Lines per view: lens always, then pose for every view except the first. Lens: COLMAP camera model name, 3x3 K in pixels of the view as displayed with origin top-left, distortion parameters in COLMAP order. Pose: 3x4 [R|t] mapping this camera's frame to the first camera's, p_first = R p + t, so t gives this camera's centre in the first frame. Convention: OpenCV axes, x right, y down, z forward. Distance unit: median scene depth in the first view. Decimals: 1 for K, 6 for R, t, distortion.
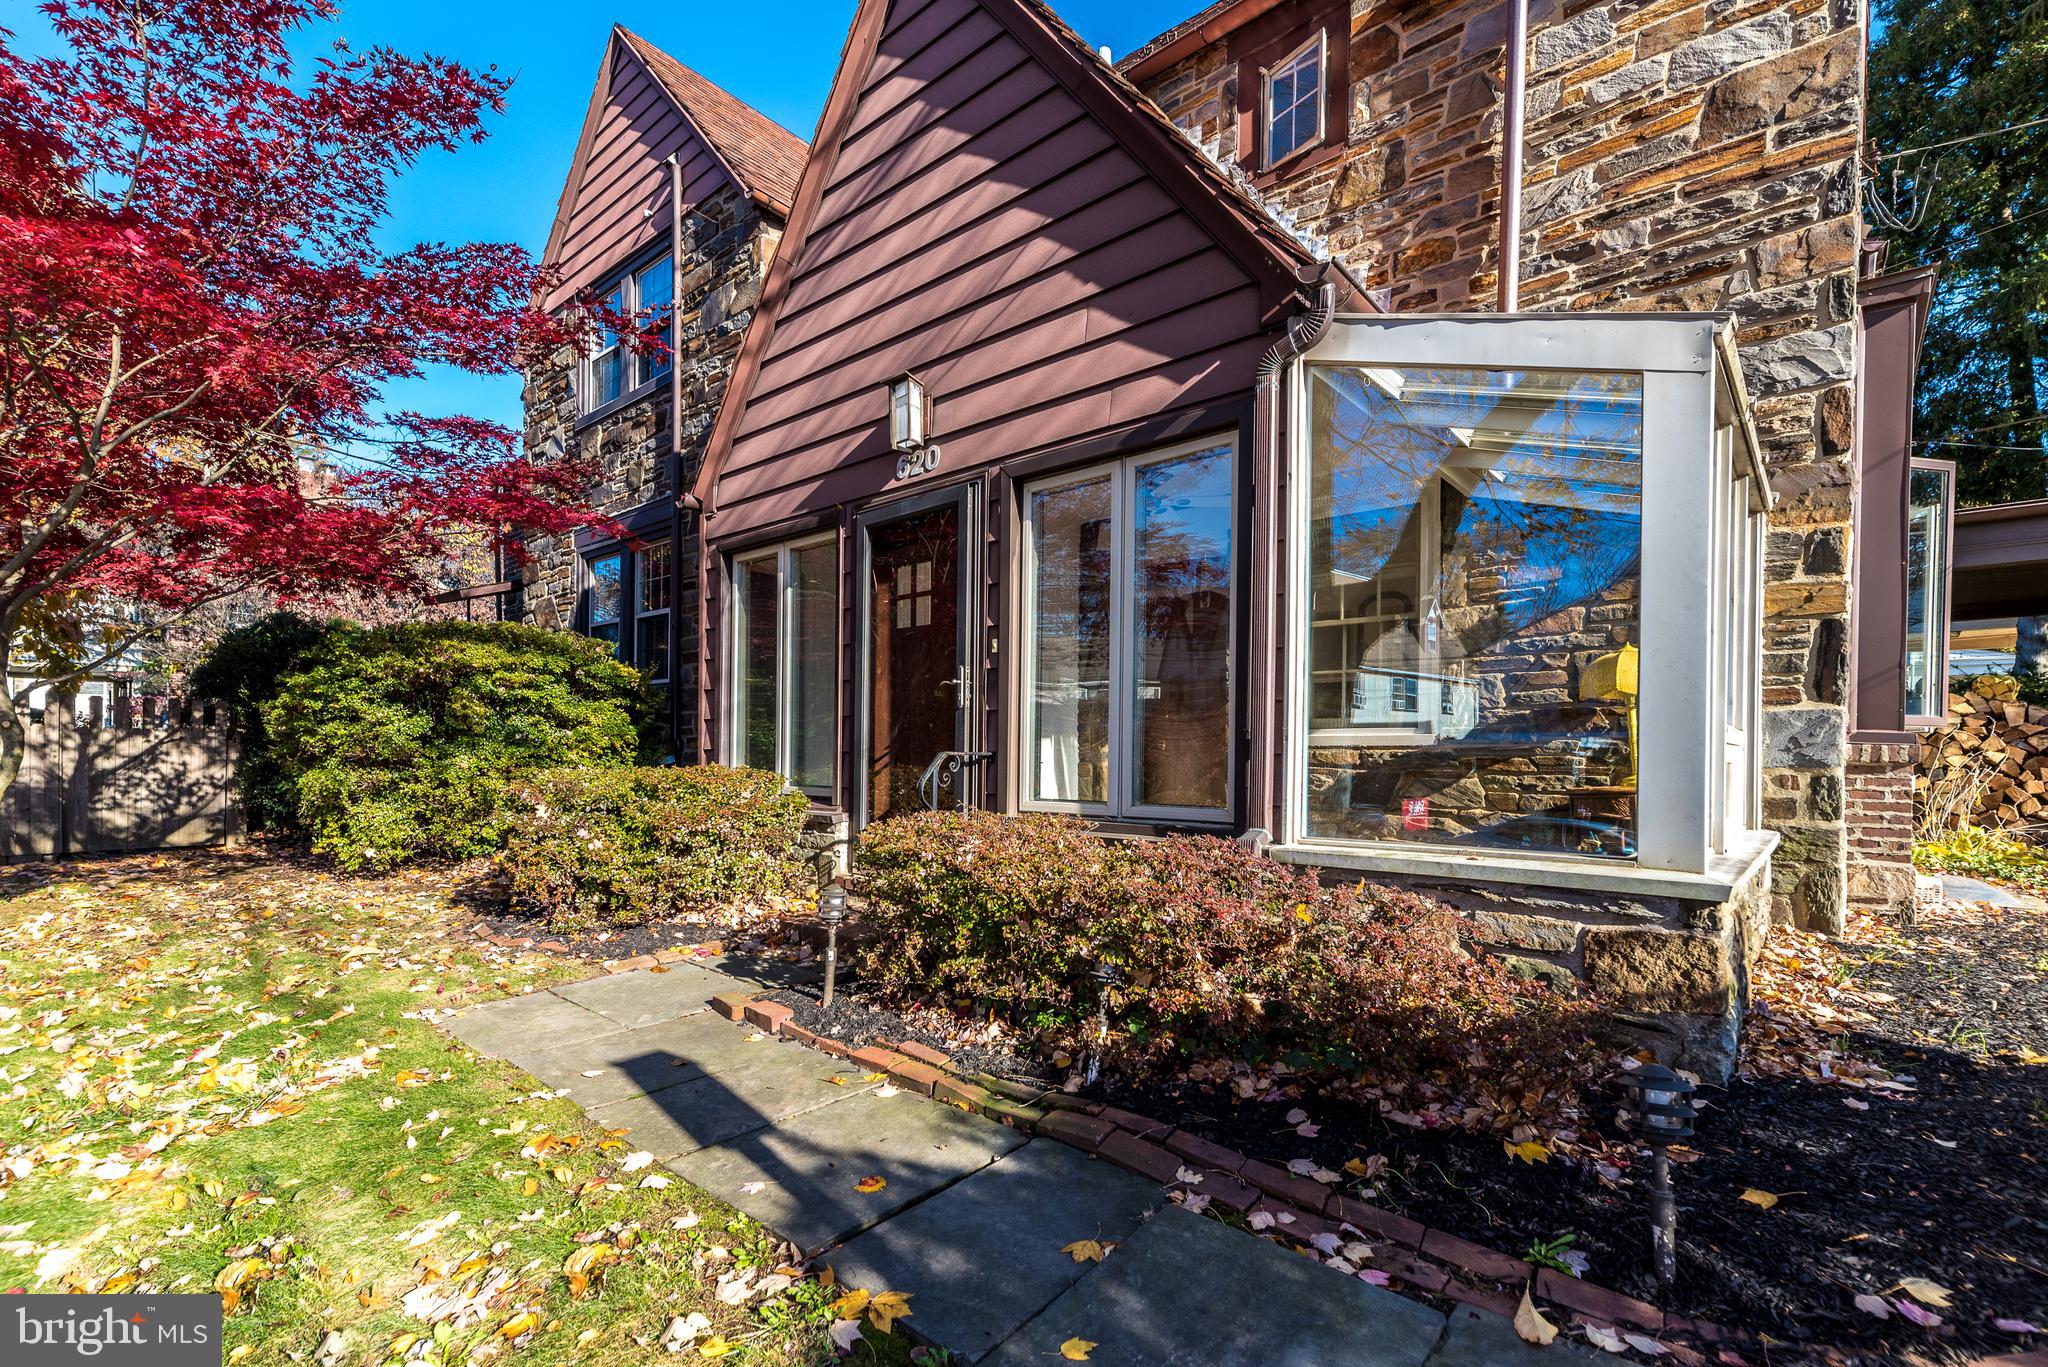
lens RADIAL K [[919.0, 0, 1020.1], [0, 919.0, 729.5], [0, 0, 1]] dist [0.001578, 0.000249]
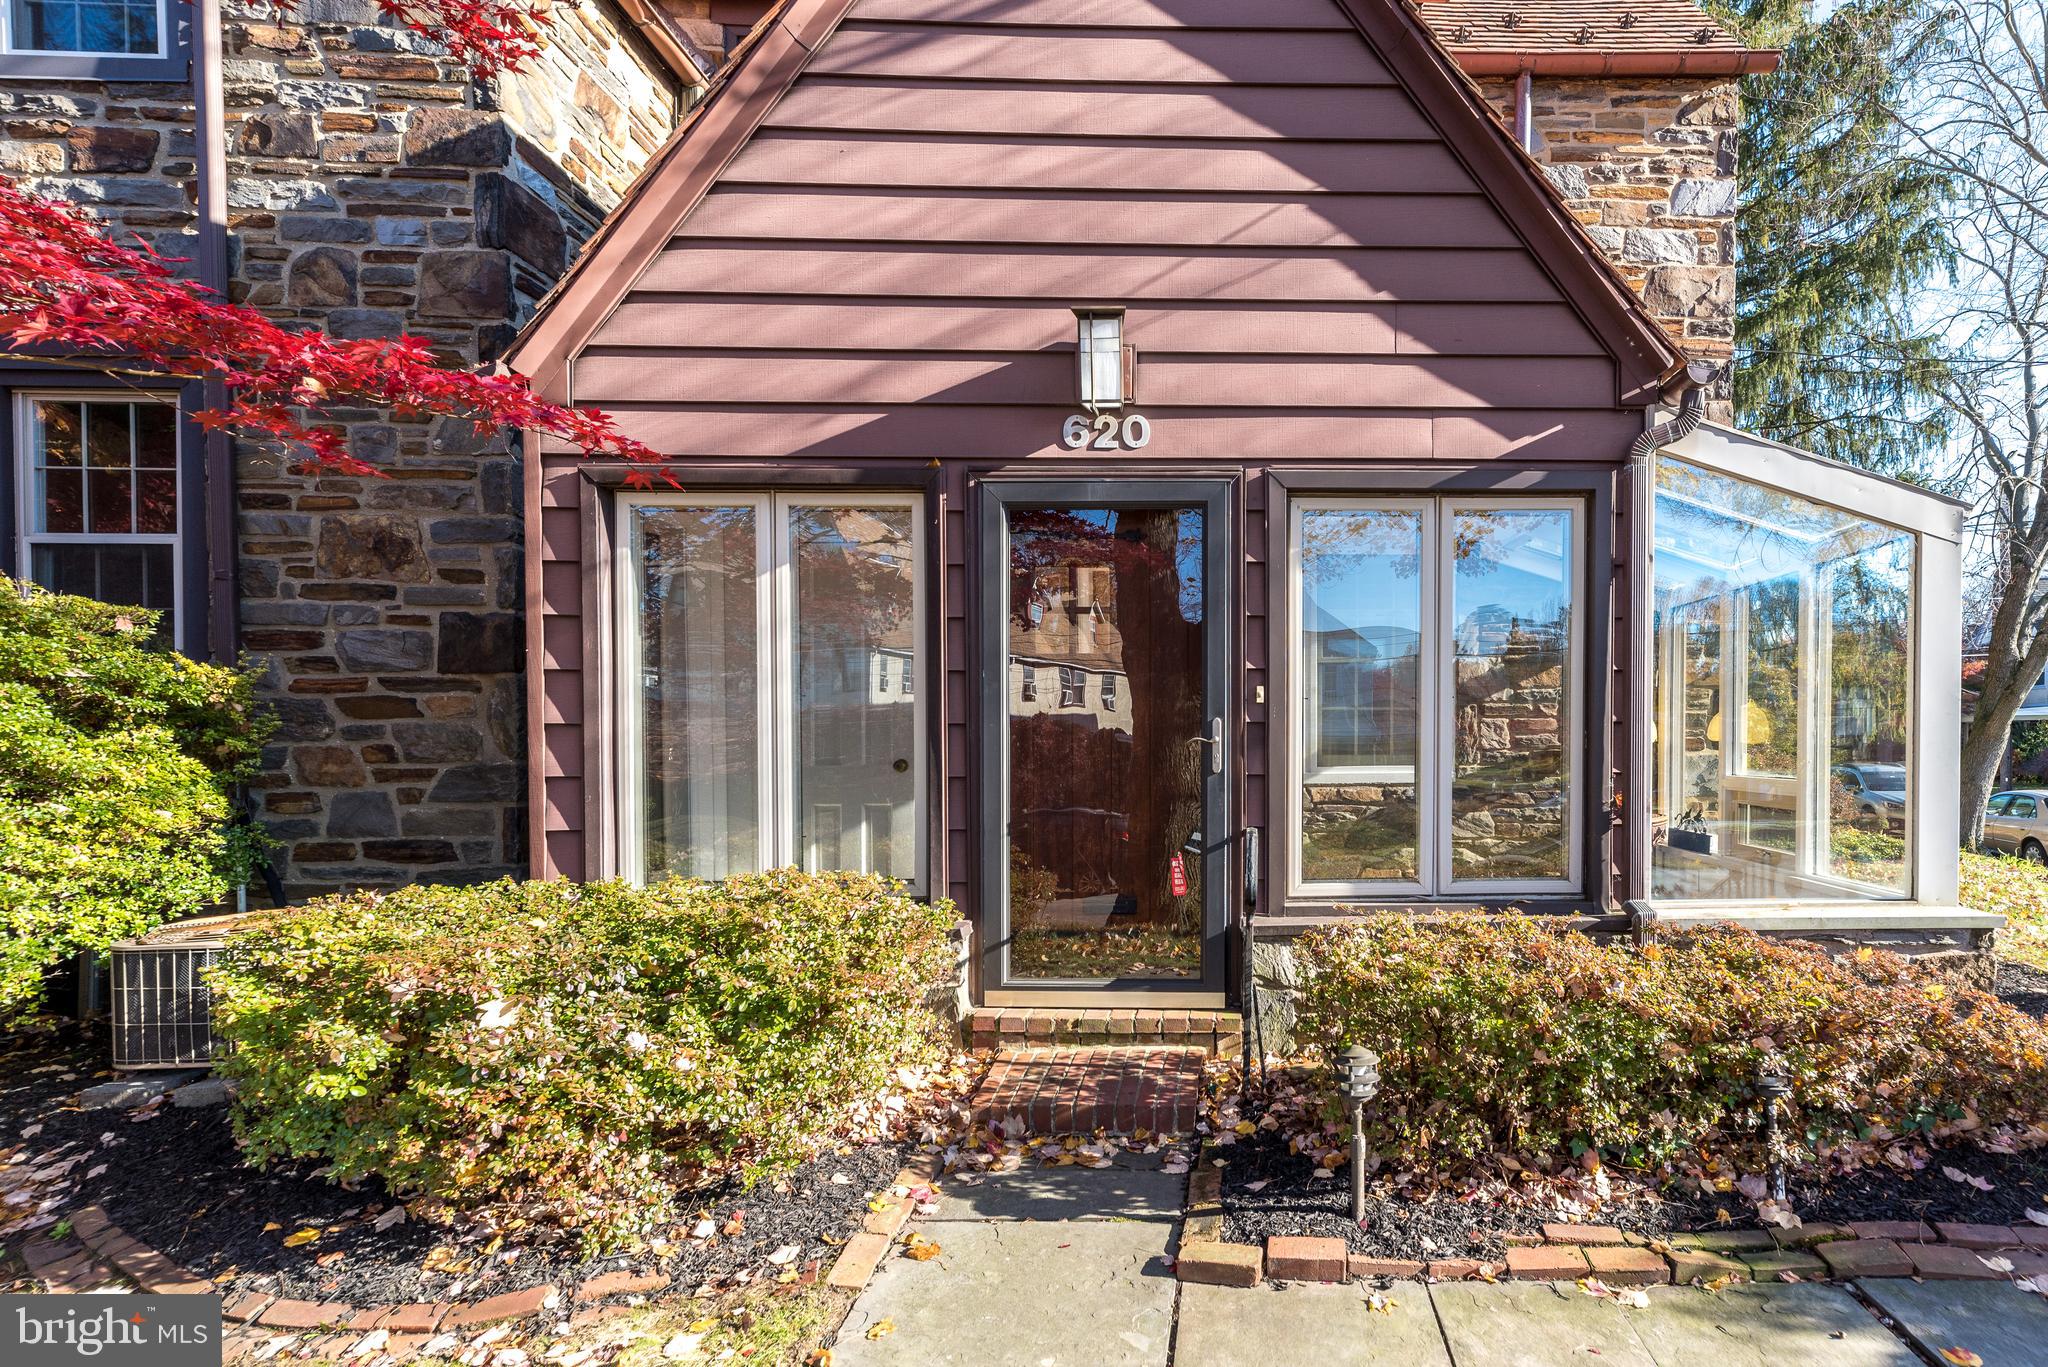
lens RADIAL K [[1021.8, 0, 1025.5], [0, 1021.8, 704.0], [0, 0, 1]] dist [0.004038, 0.000091]
pose [[0.725817, -0.005599, 0.687865, -0.779138], [-0.007741, 0.999837, 0.016306, -0.094979], [-0.687845, -0.017160, 0.725655, 0.491473]]
